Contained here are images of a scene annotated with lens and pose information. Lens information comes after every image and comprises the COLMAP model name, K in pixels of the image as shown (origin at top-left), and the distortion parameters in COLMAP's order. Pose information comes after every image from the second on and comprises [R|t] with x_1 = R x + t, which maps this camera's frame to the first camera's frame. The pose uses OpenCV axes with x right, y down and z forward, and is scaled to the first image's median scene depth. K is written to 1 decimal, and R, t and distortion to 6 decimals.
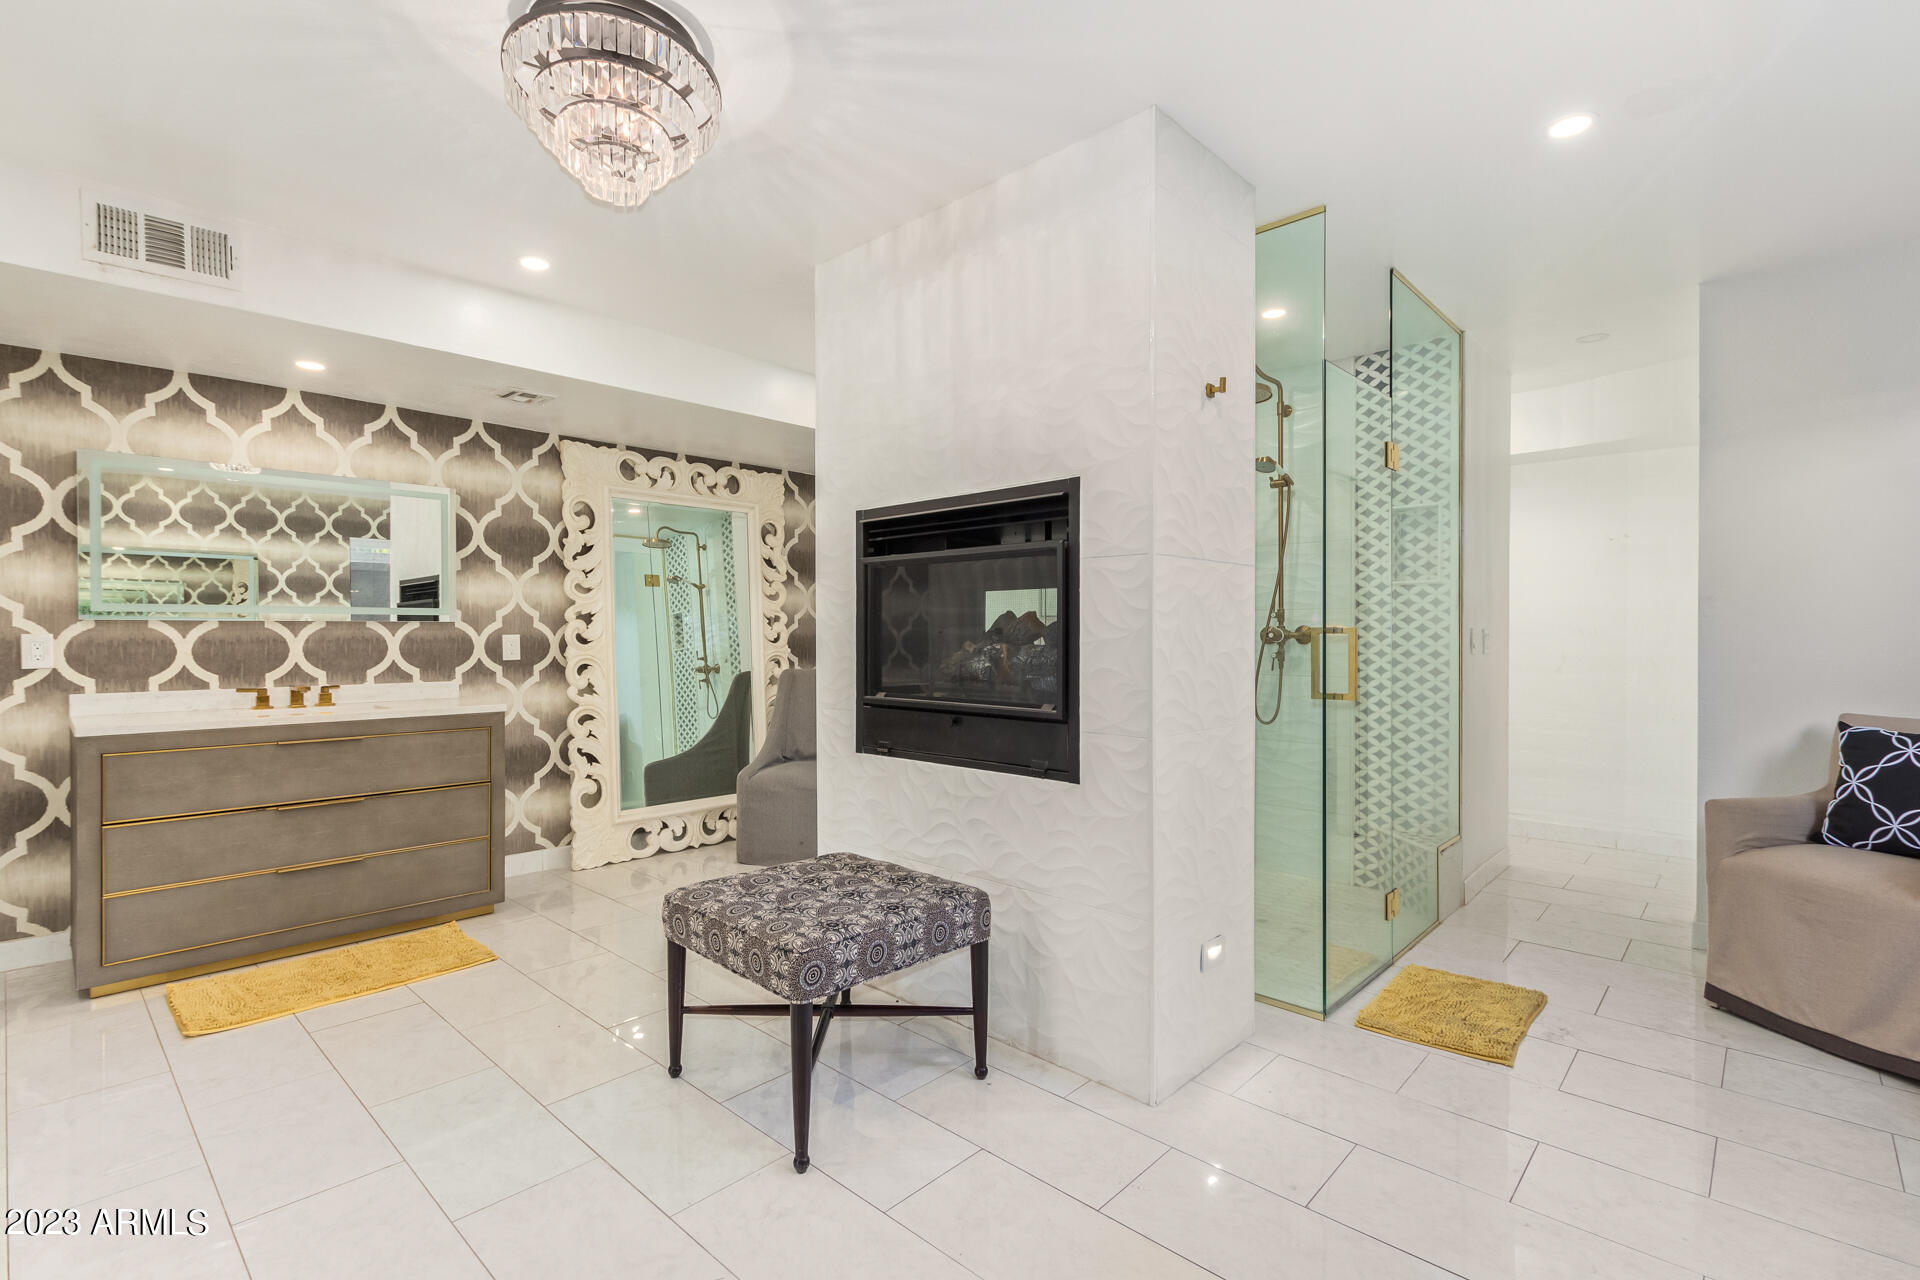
lens RADIAL K [[887.1, 0, 957.1], [0, 887.1, 635.4], [0, 0, 1]] dist [0.014759, -0.001674]
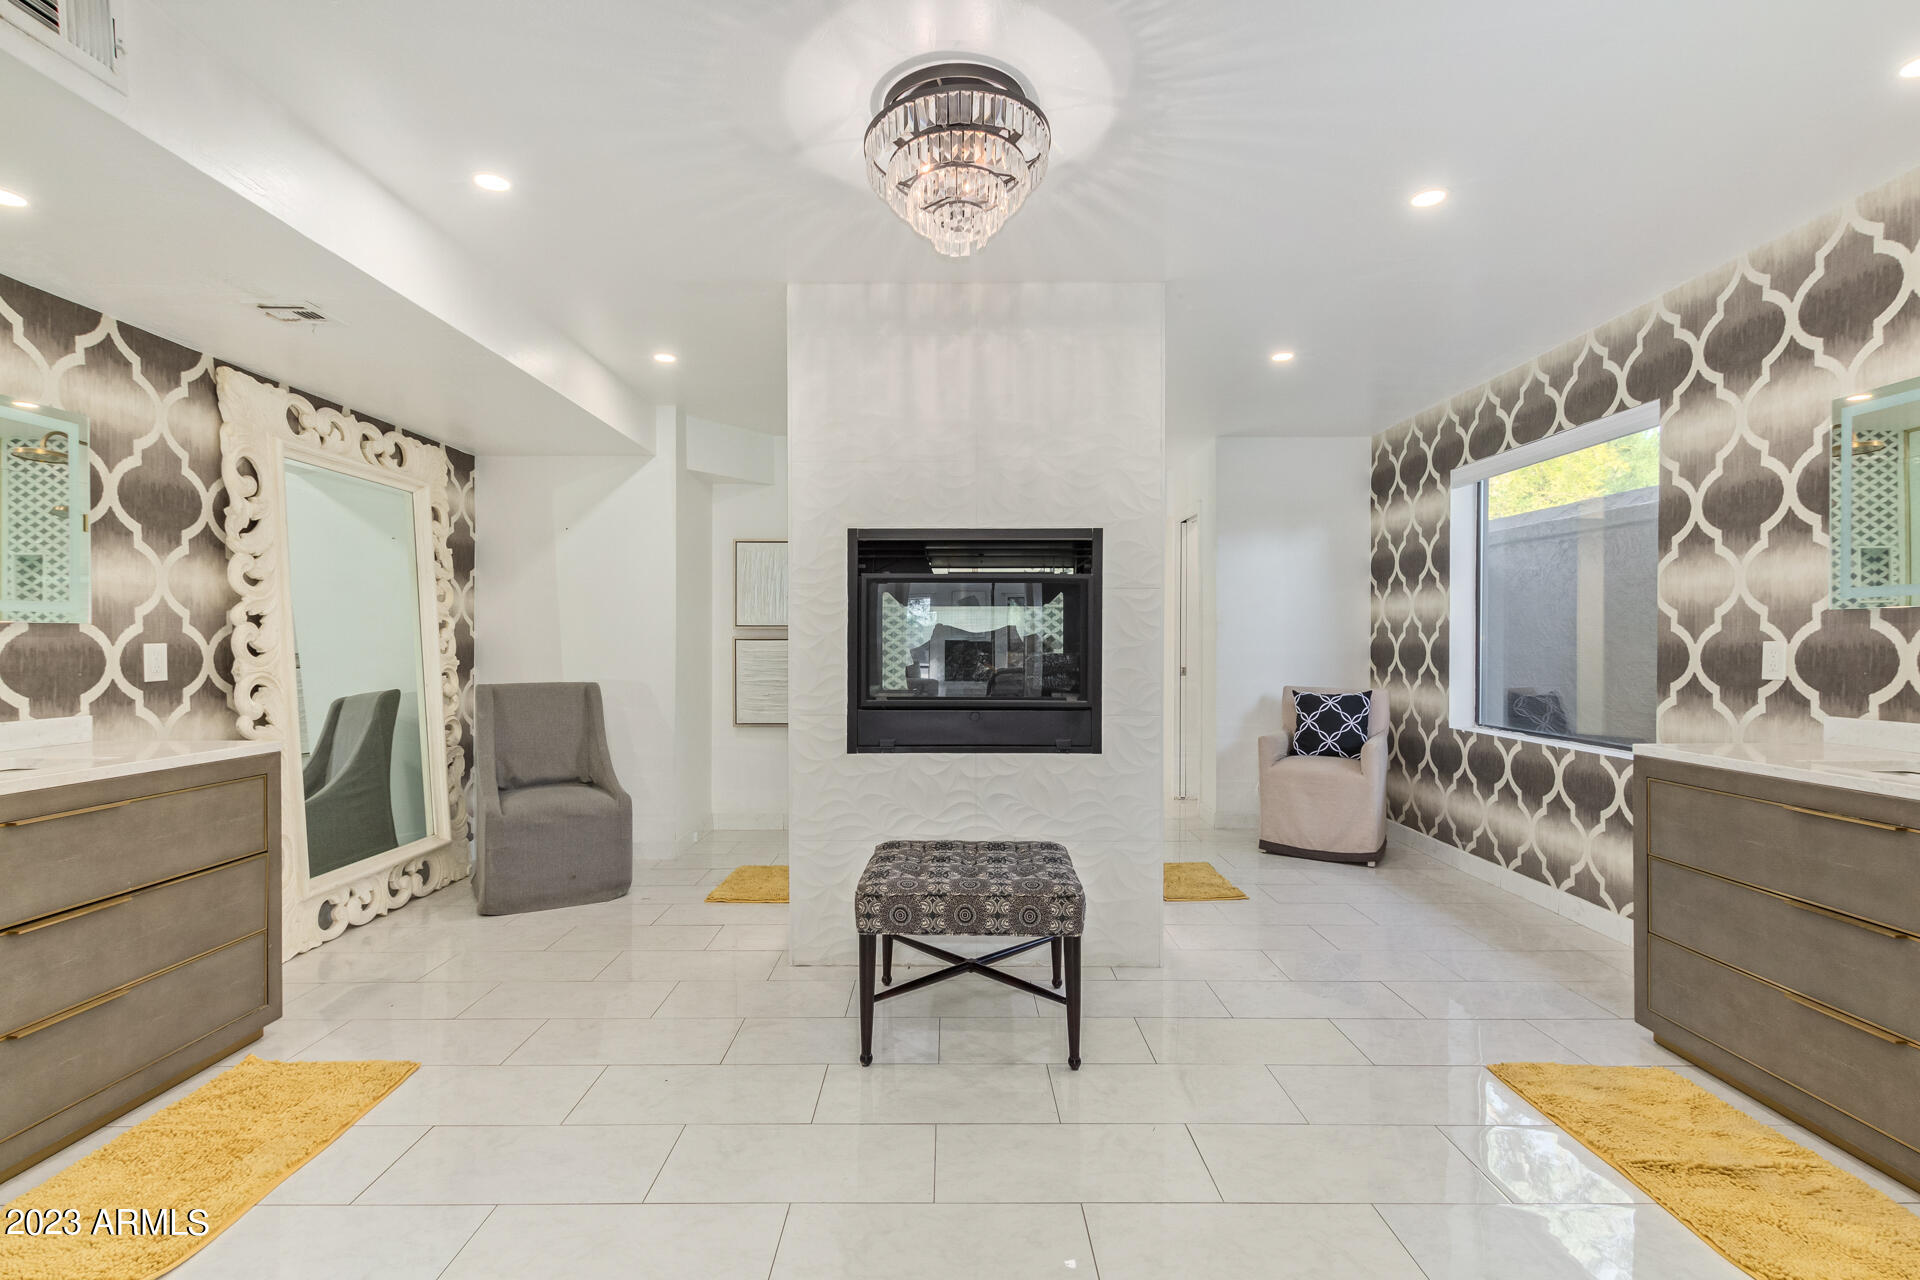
lens RADIAL K [[887.1, 0, 956.3], [0, 887.1, 644.8], [0, 0, 1]] dist [0.014759, -0.001674]
pose [[0.724186, -0.000640, 0.689605, -0.526613], [0.000090, 1.000000, 0.000833, -0.000491], [-0.689605, -0.000541, 0.724186, 0.091560]]
